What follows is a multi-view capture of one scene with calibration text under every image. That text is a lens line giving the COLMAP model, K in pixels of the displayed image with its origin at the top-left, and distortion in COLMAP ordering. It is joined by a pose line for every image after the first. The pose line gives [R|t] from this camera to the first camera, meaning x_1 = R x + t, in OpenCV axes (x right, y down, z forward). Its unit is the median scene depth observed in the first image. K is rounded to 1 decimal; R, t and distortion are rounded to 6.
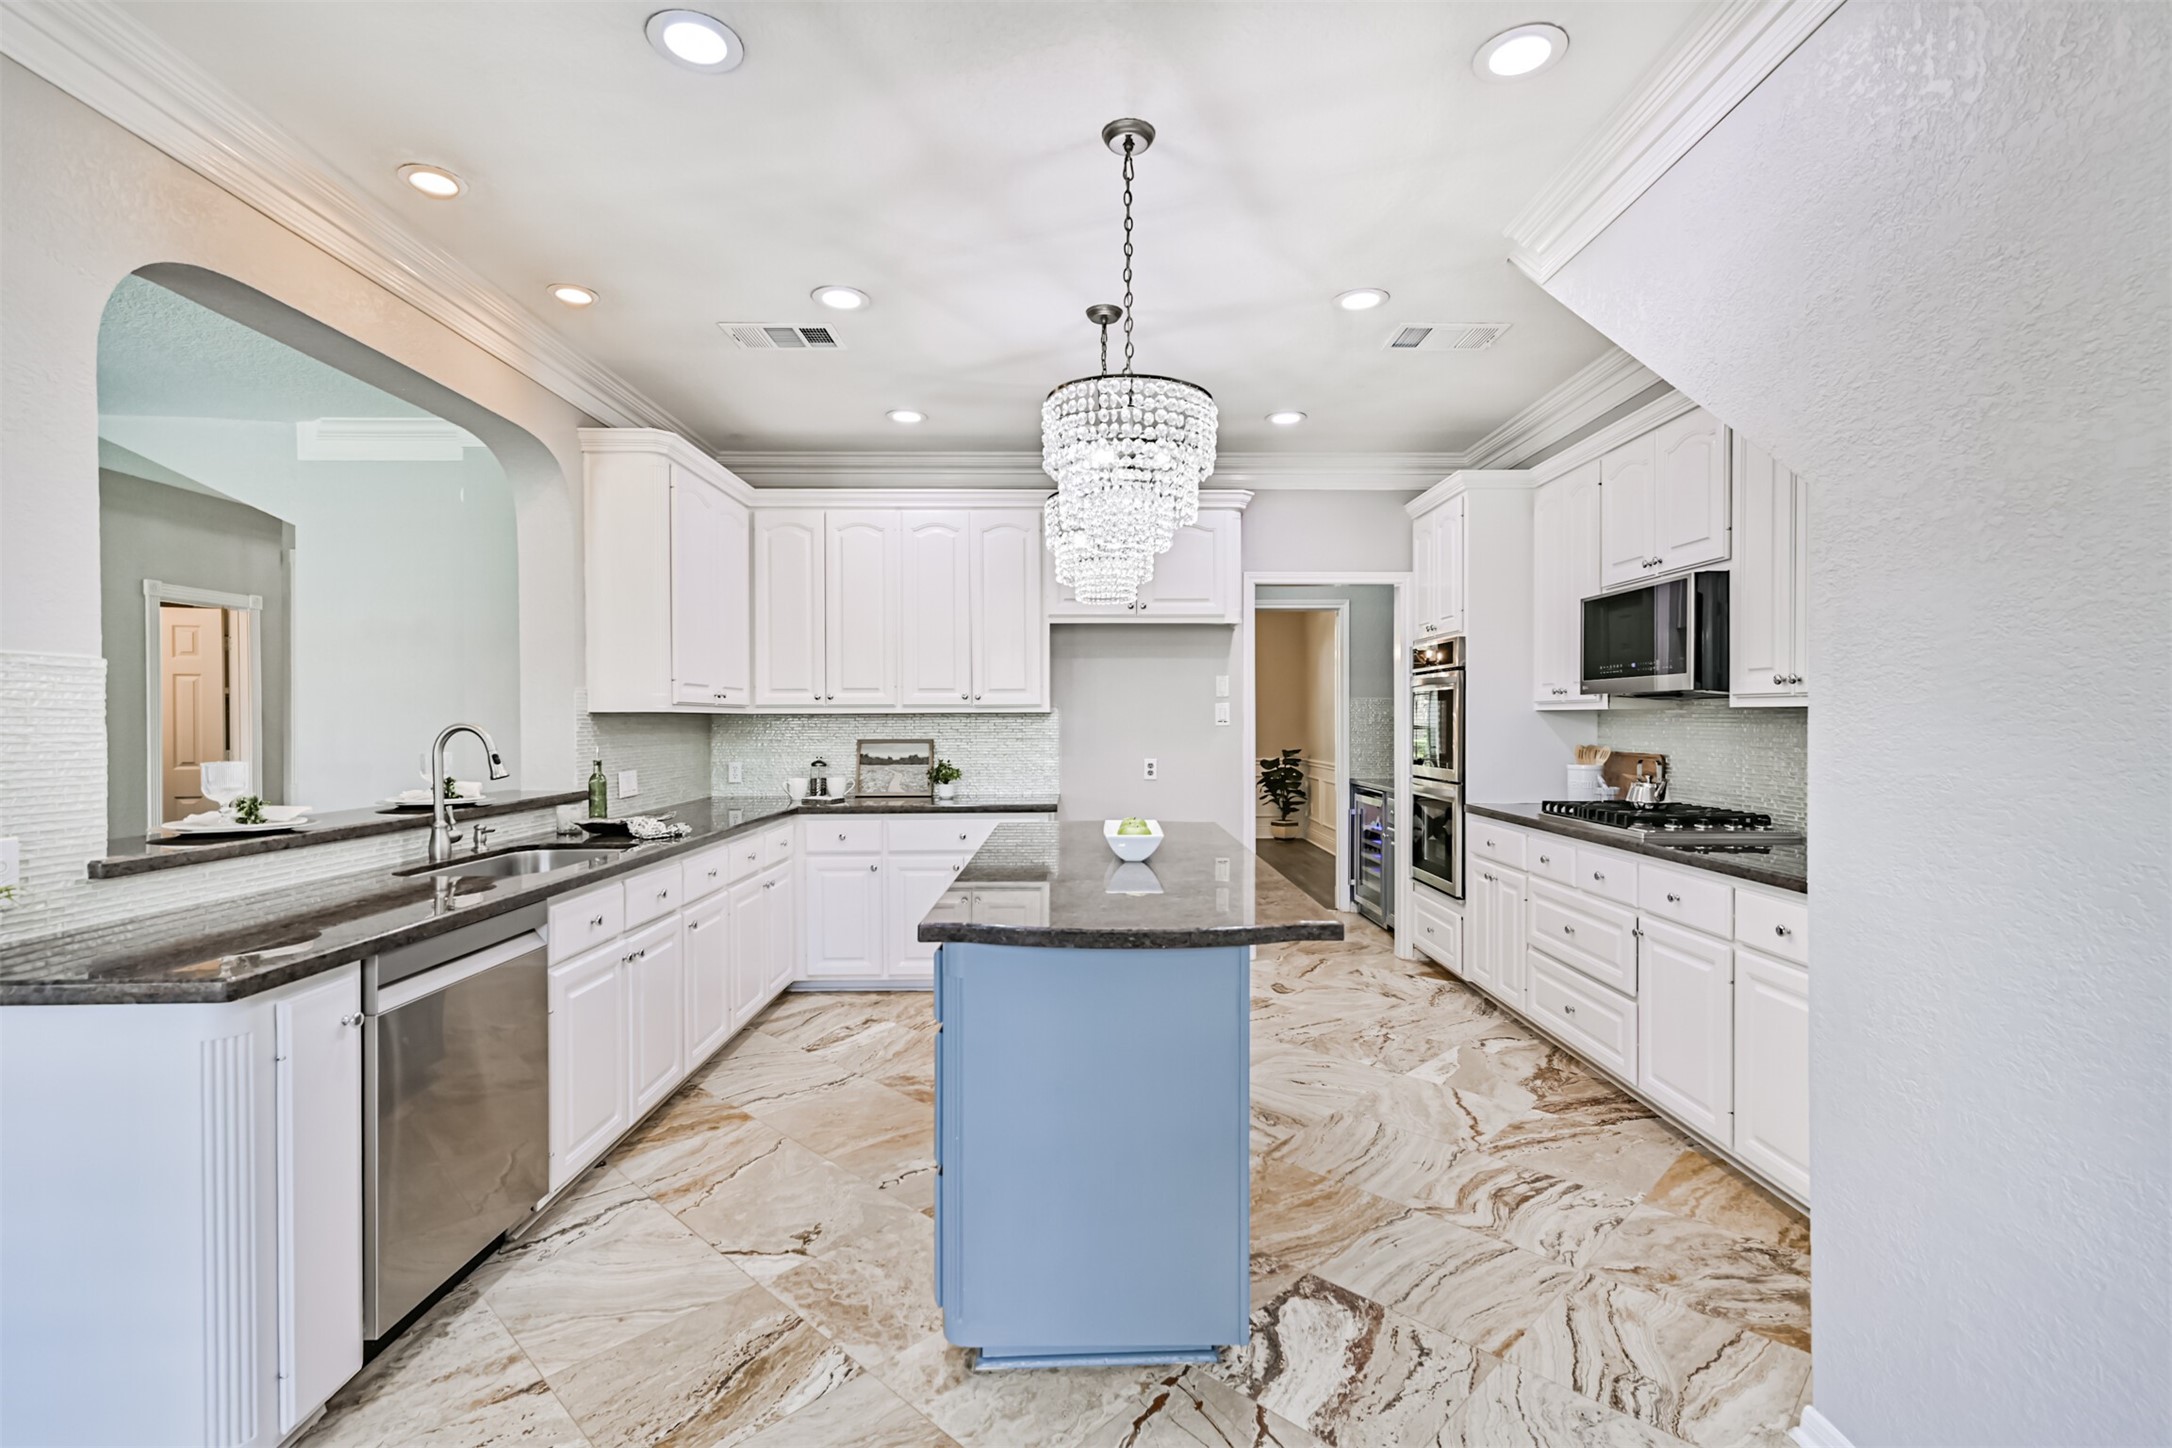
lens RADIAL K [[1005.8, 0, 1106.9], [0, 1005.8, 728.6], [0, 0, 1]] dist [0.010672, 0.000569]
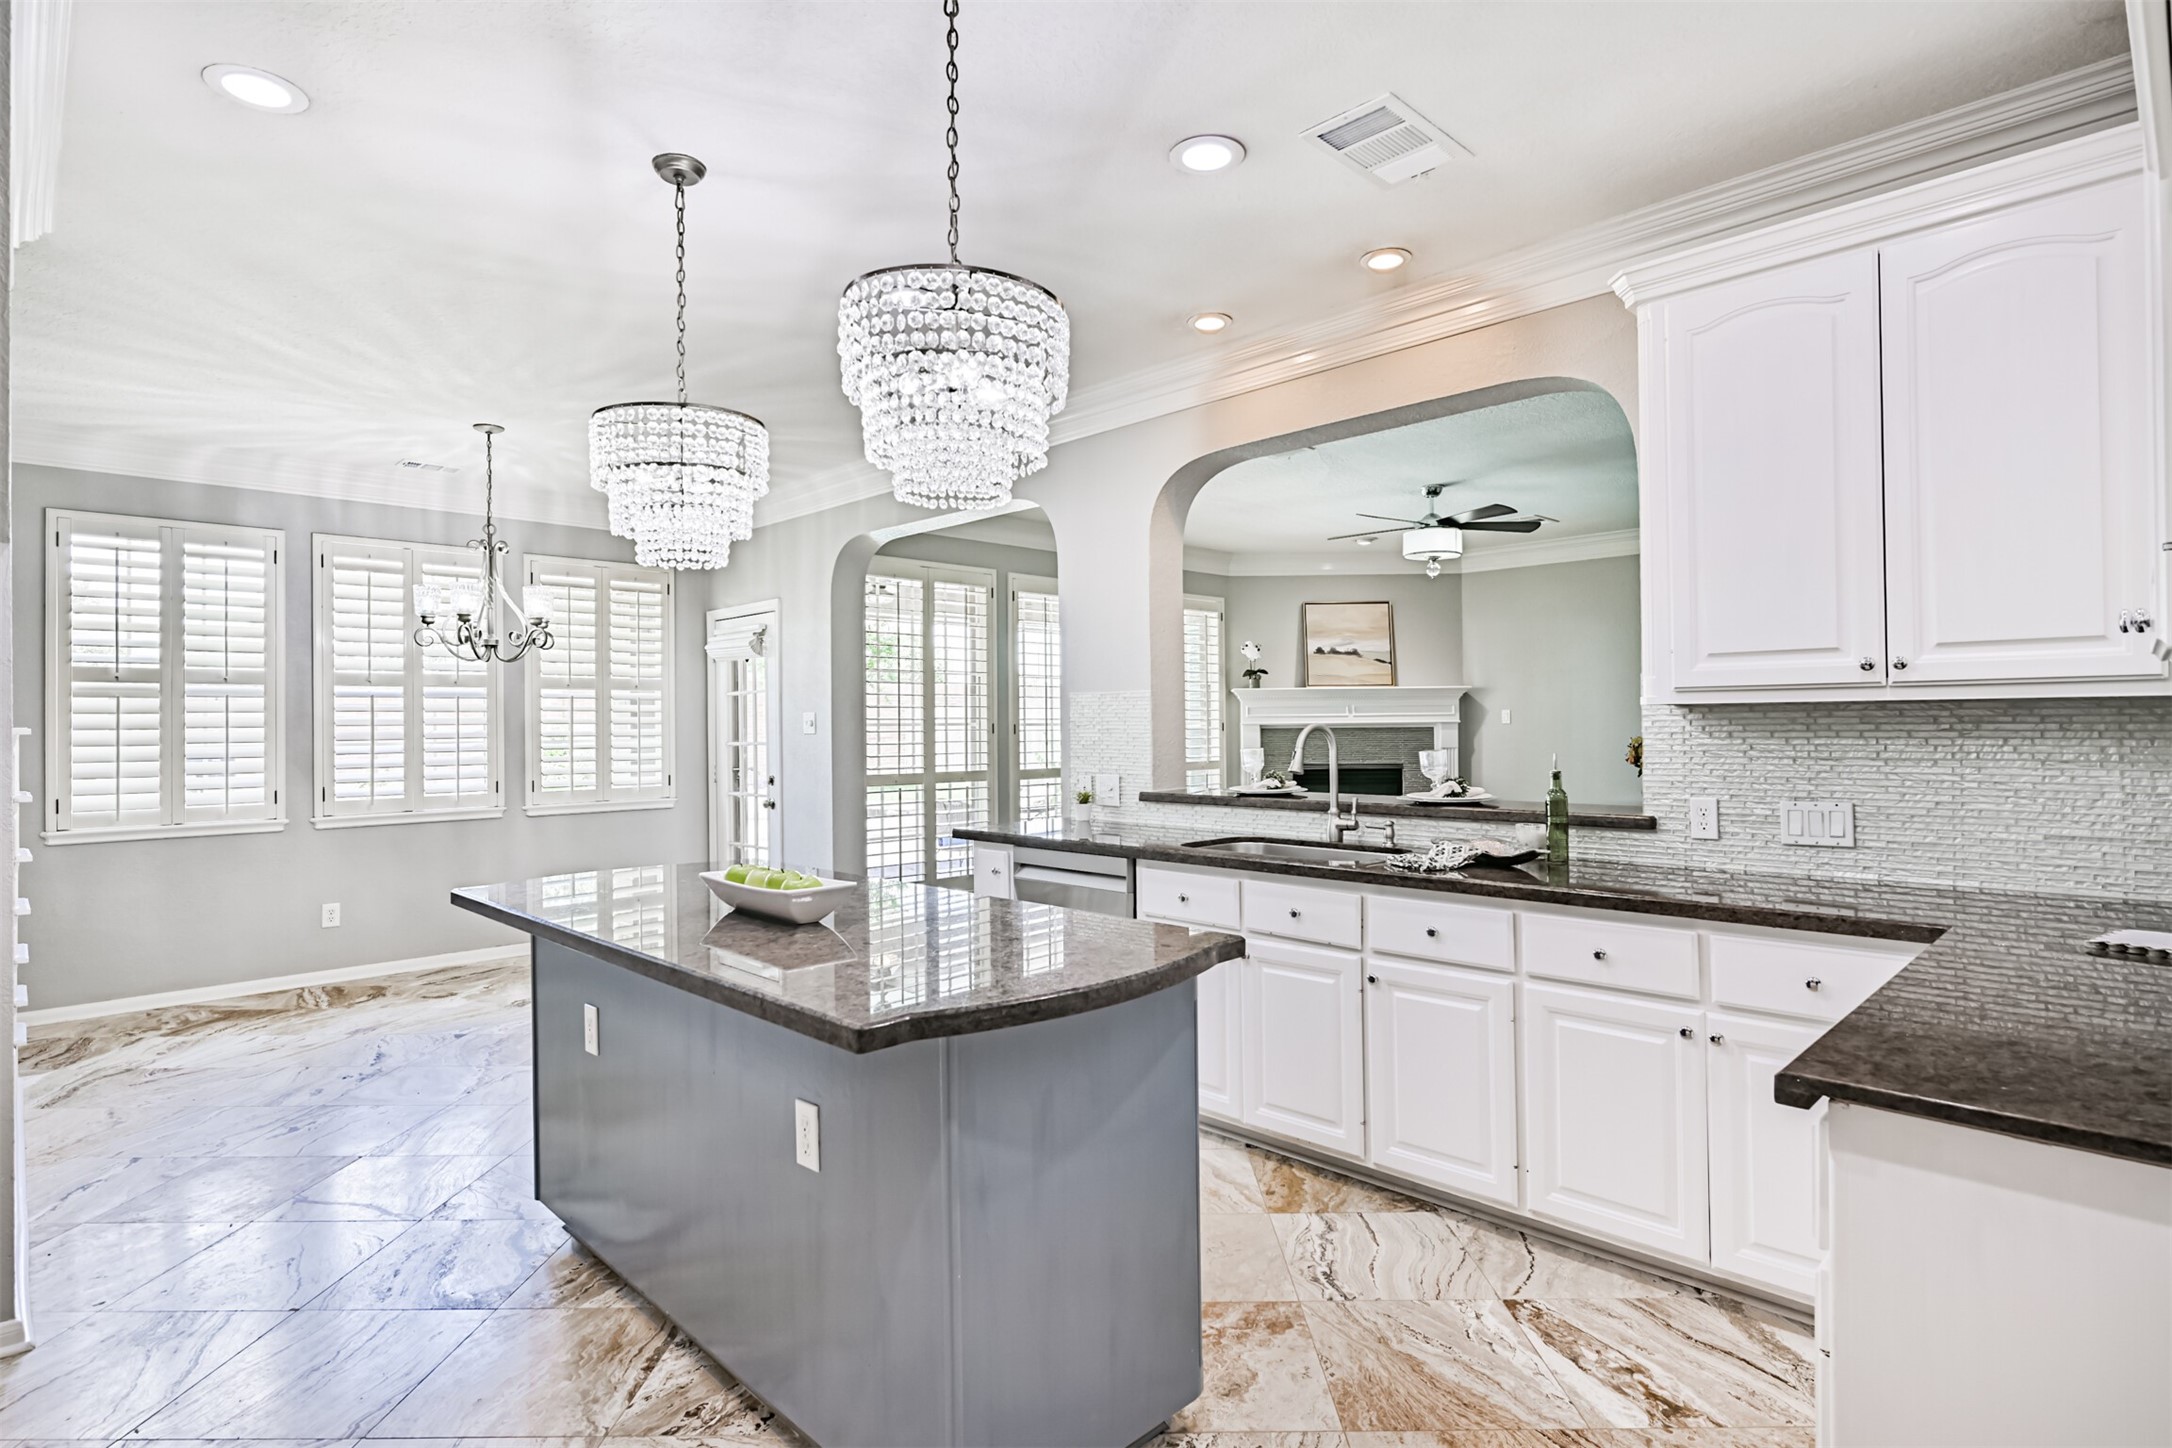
lens RADIAL K [[1118.0, 0, 1081.3], [0, 1118.0, 715.7], [0, 0, 1]] dist [0.000470, 0.000219]
pose [[-0.738648, 0.008746, -0.674035, 0.360672], [0.008589, 0.999957, 0.003562, -0.018579], [0.674037, -0.003158, -0.738691, 1.541893]]
